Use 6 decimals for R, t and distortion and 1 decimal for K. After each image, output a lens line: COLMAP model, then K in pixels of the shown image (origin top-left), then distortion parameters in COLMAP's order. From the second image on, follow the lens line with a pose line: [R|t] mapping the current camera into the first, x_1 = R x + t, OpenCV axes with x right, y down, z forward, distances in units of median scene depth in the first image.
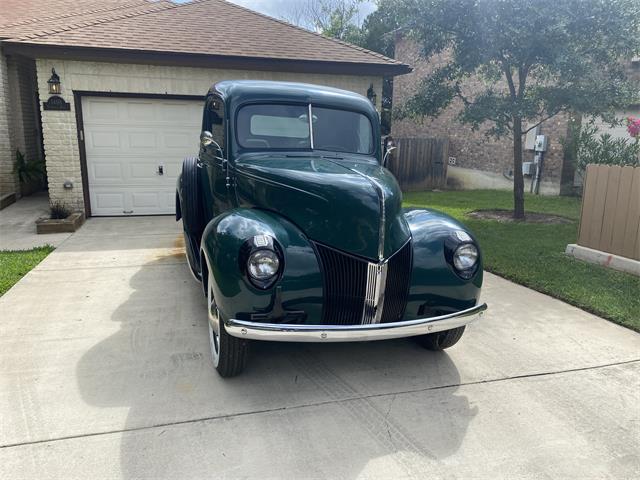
lens RADIAL K [[487.9, 0, 327.4], [0, 487.9, 240.3], [0, 0, 1]] dist [0.005539, -0.002538]
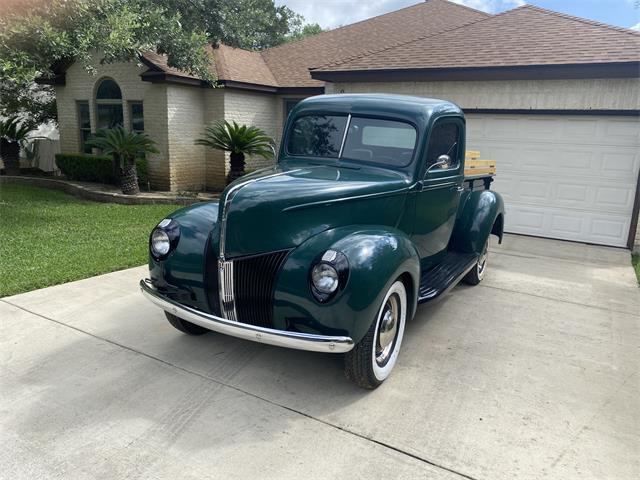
lens RADIAL K [[492.1, 0, 327.1], [0, 492.1, 234.6], [0, 0, 1]] dist [0.001986, -0.006754]
pose [[0.692766, 0.154667, -0.704381, 0.573335], [-0.183195, 0.982434, 0.035547, -0.049542], [0.697506, 0.104414, 0.708931, 0.217279]]
